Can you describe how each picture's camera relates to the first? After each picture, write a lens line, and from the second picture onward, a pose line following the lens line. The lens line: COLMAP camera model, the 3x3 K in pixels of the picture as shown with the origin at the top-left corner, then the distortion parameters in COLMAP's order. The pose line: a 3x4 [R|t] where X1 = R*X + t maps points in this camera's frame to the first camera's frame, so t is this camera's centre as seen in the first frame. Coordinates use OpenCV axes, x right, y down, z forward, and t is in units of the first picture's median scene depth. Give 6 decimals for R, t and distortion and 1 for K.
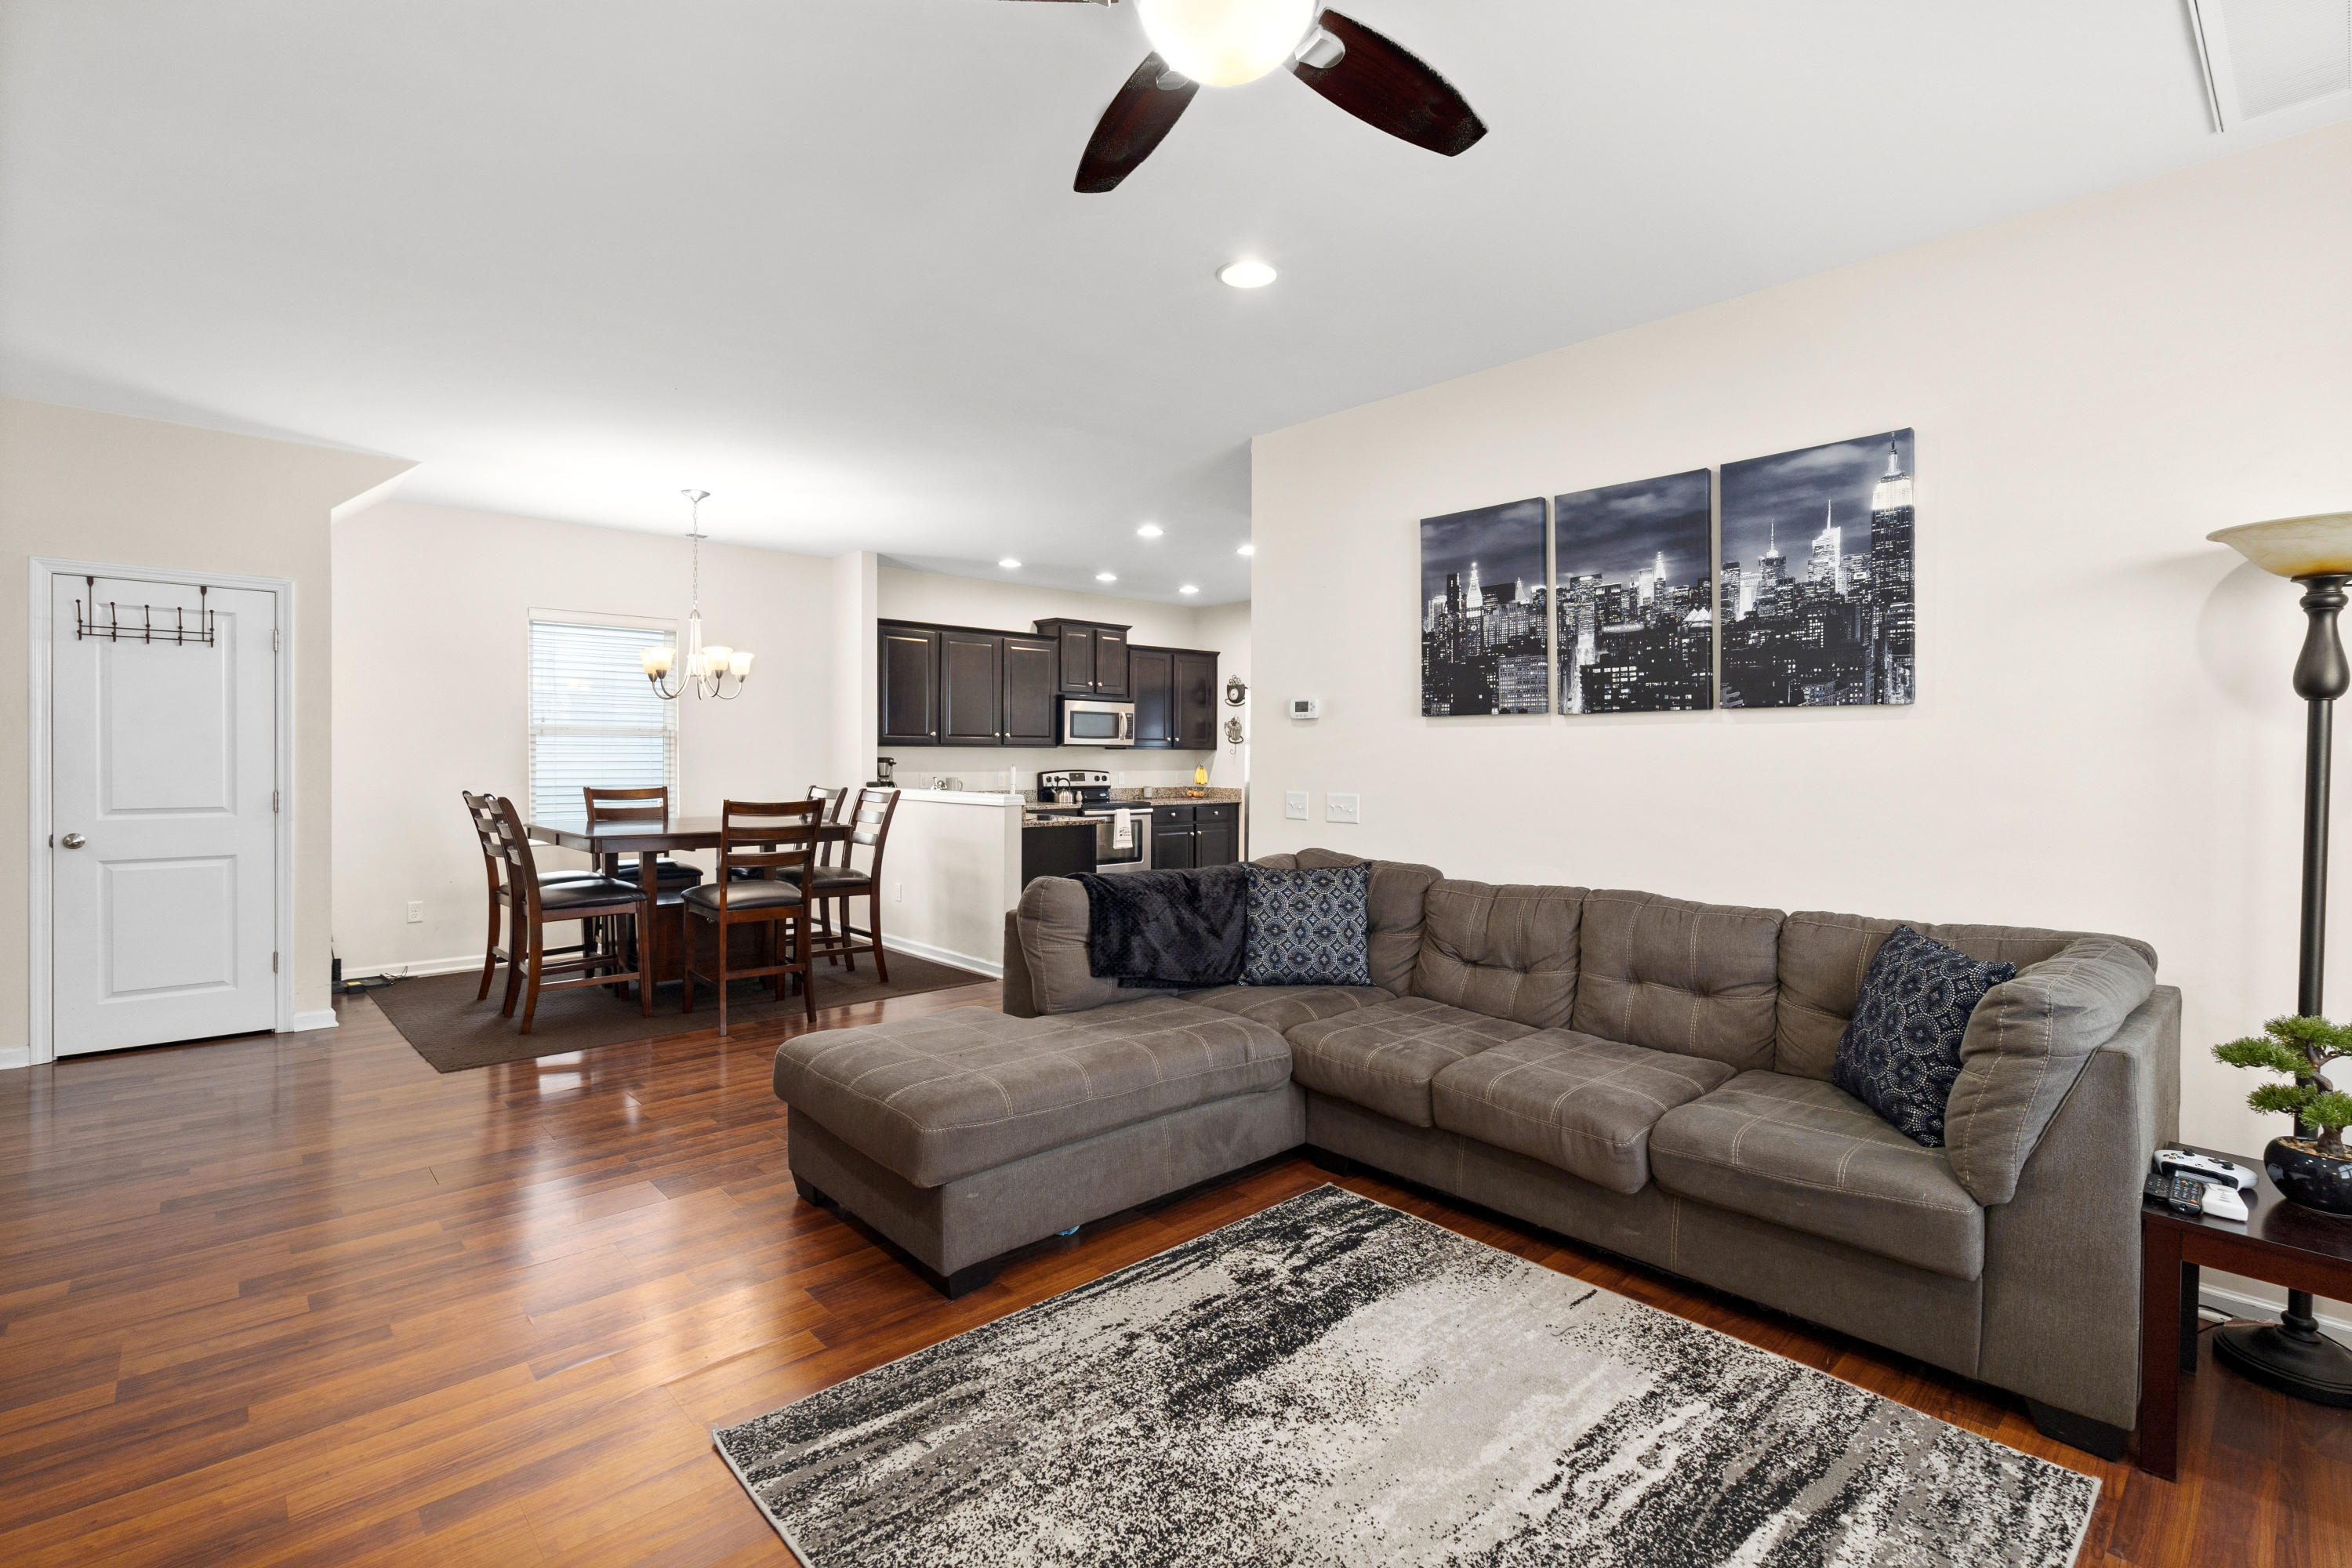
lens RADIAL K [[1069.3, 0, 1171.0], [0, 1069.3, 769.2], [0, 0, 1]] dist [-0.004138, 0.002072]
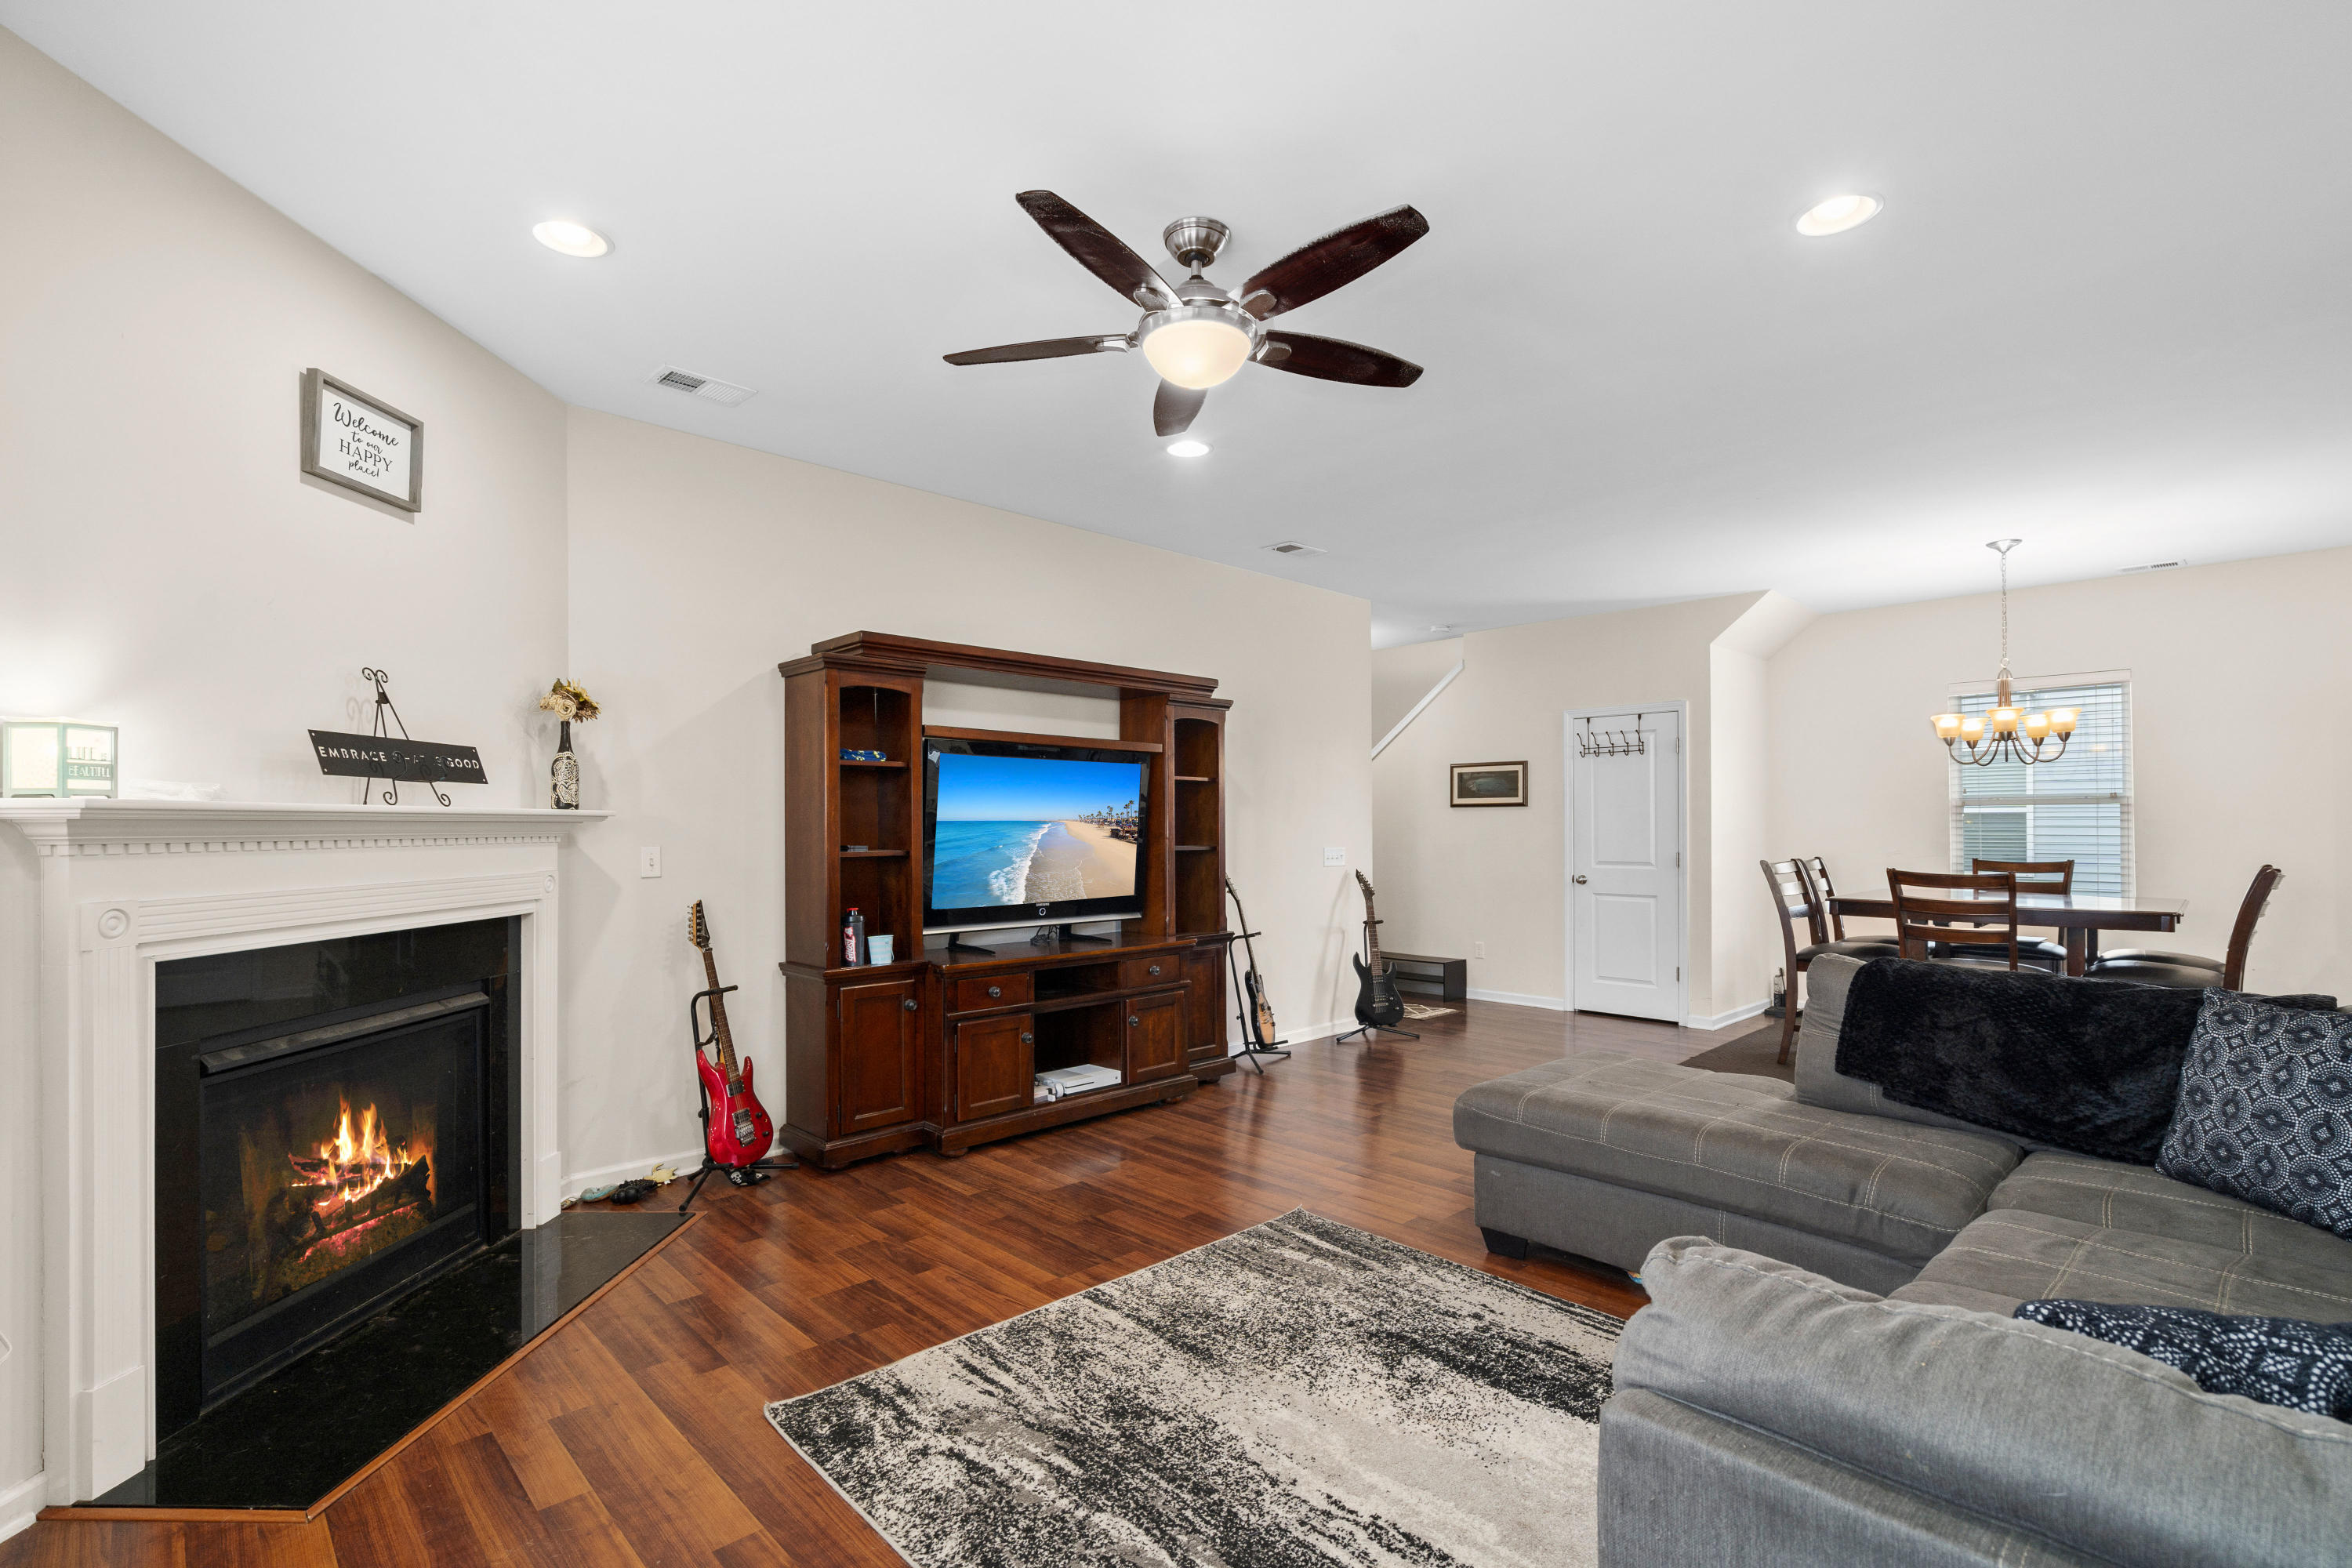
lens RADIAL K [[1069.3, 0, 1189.1], [0, 1069.3, 822.6], [0, 0, 1]] dist [-0.004138, 0.002072]
pose [[0.028223, -0.012032, -0.999529, 0.546595], [-0.014209, 0.999822, -0.012437, 0.007579], [0.999501, 0.014553, 0.028047, 0.317559]]
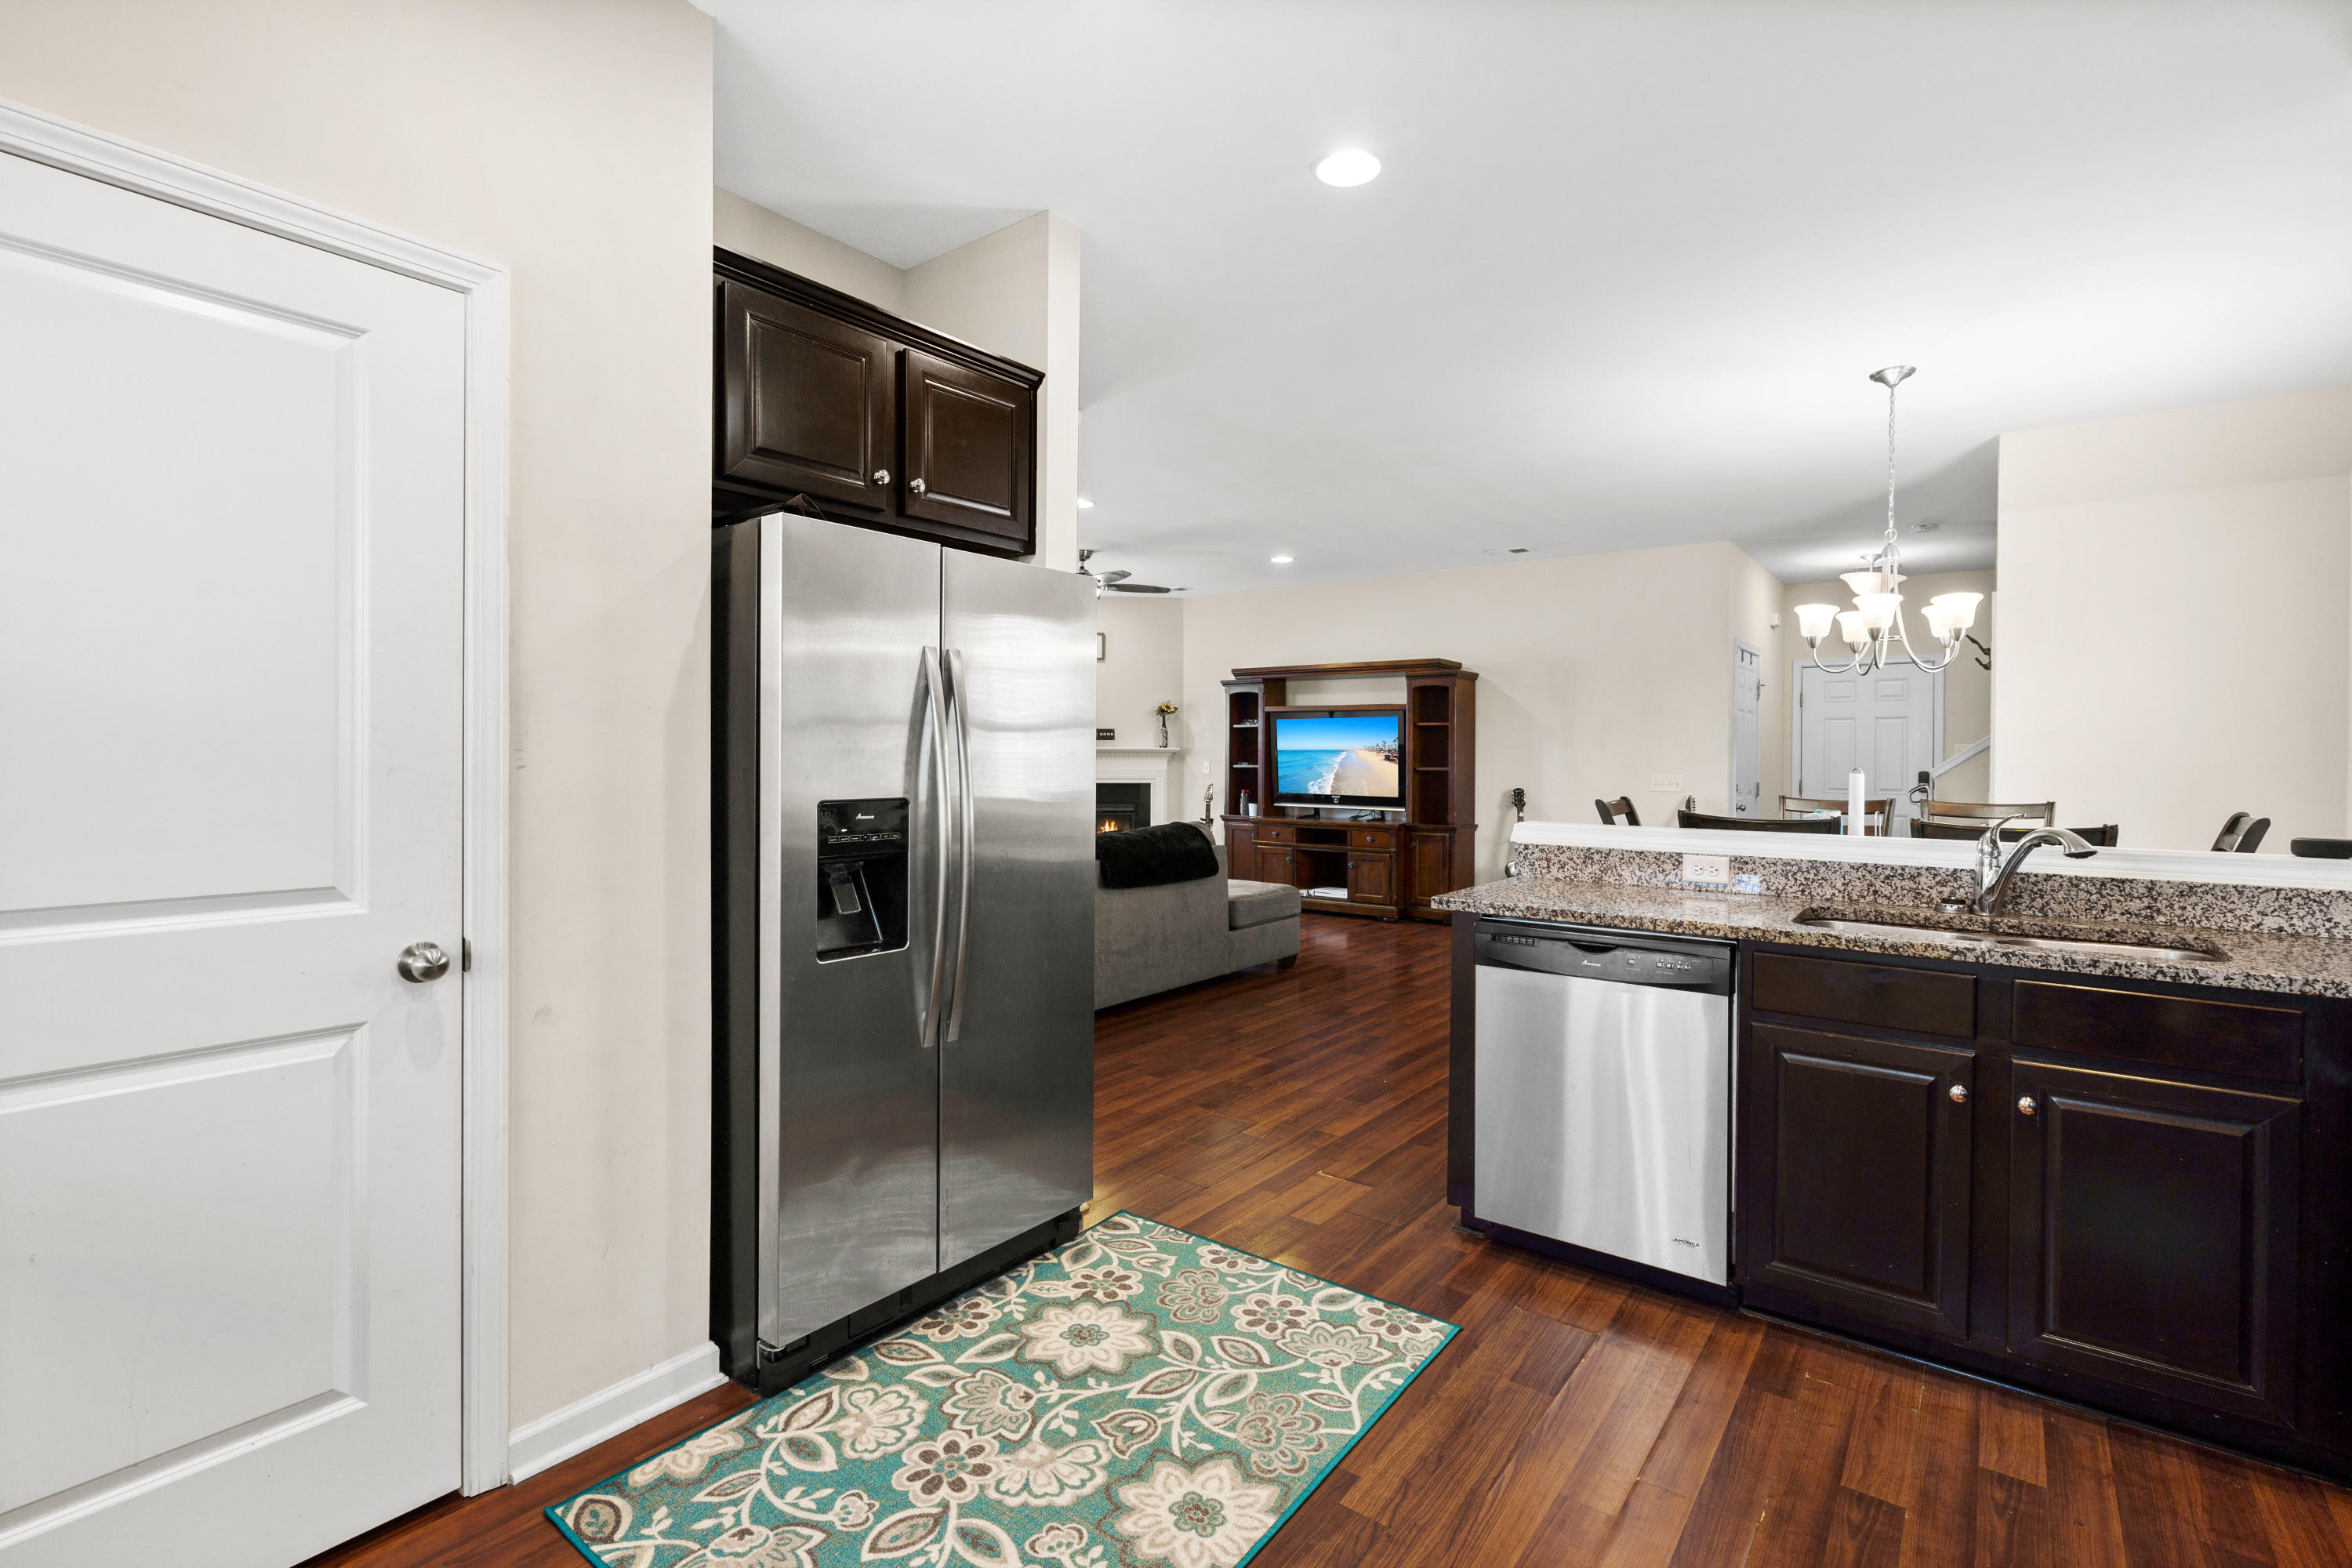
lens RADIAL K [[1069.3, 0, 1179.7], [0, 1069.3, 774.4], [0, 0, 1]] dist [-0.004138, 0.002072]
pose [[-0.985784, -0.008323, -0.167811, 0.132893], [-0.013719, 0.999425, 0.031020, -0.016874], [0.167456, 0.032881, -0.985331, 1.910122]]
